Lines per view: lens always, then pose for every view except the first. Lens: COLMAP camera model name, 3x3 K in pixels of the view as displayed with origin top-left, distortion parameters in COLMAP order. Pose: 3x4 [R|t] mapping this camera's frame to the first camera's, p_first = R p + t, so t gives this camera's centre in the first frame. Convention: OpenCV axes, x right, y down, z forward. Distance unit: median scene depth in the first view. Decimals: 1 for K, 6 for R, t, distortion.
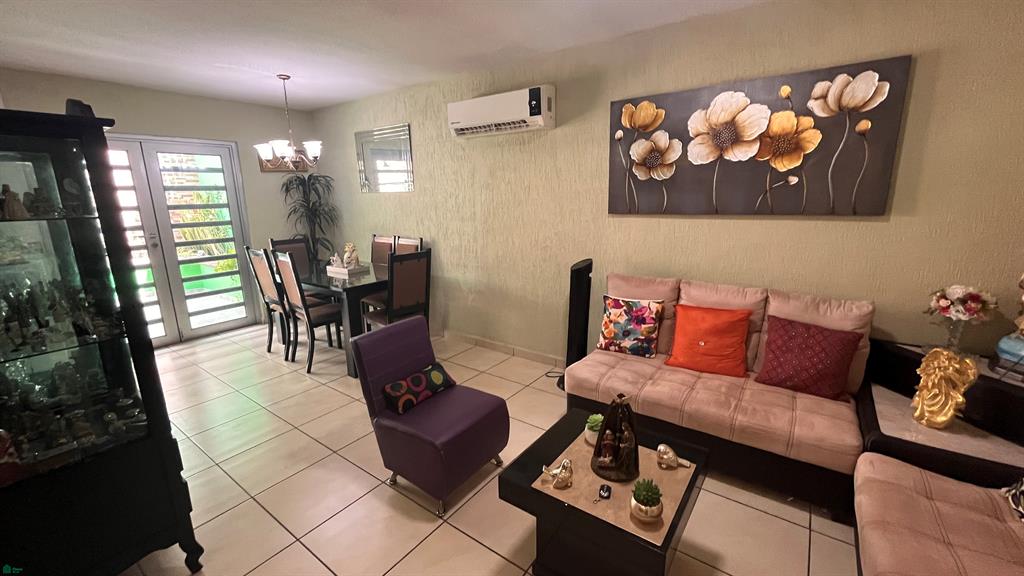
lens RADIAL K [[416.6, 0, 510.0], [0, 416.6, 287.6], [0, 0, 1]] dist [-0.001566, -0.000084]
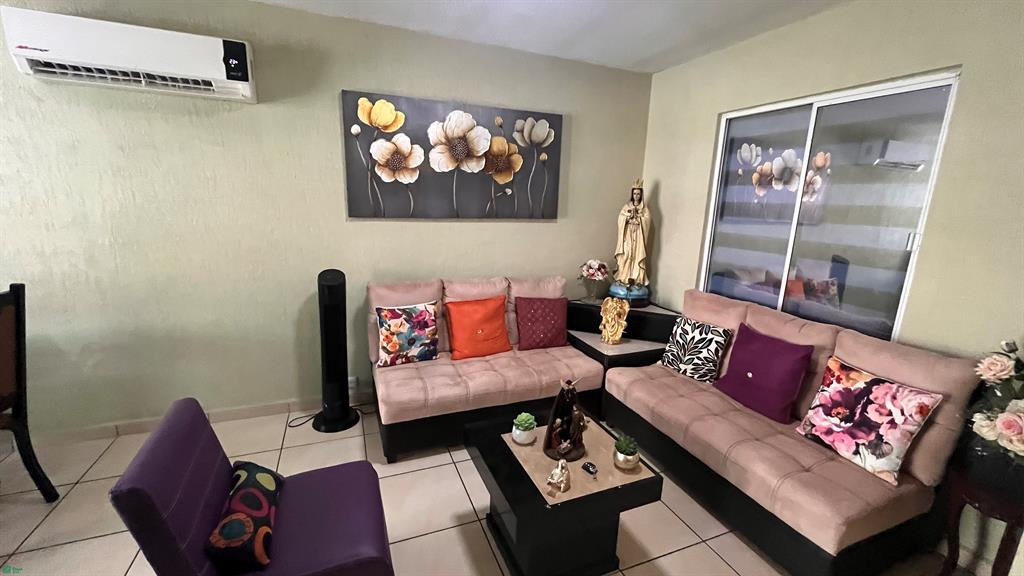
lens RADIAL K [[416.6, 0, 510.0], [0, 416.6, 287.6], [0, 0, 1]] dist [-0.001566, -0.000084]
pose [[0.523185, -0.143321, 0.840081, -0.409513], [0.145374, 0.986318, 0.077734, -0.057551], [-0.839728, 0.081456, 0.536862, 0.294962]]
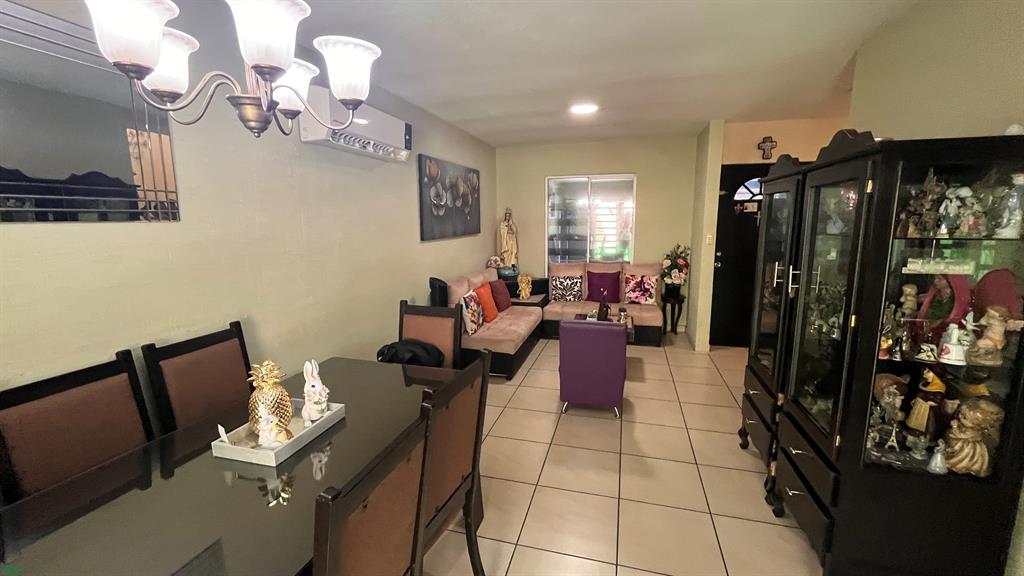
lens RADIAL K [[416.6, 0, 510.0], [0, 416.6, 287.6], [0, 0, 1]] dist [-0.001566, -0.000084]
pose [[-0.342732, -0.127261, 0.930773, -1.229977], [0.222583, 0.951570, 0.212065, -0.292228], [-0.912684, 0.279856, -0.297808, 1.385967]]
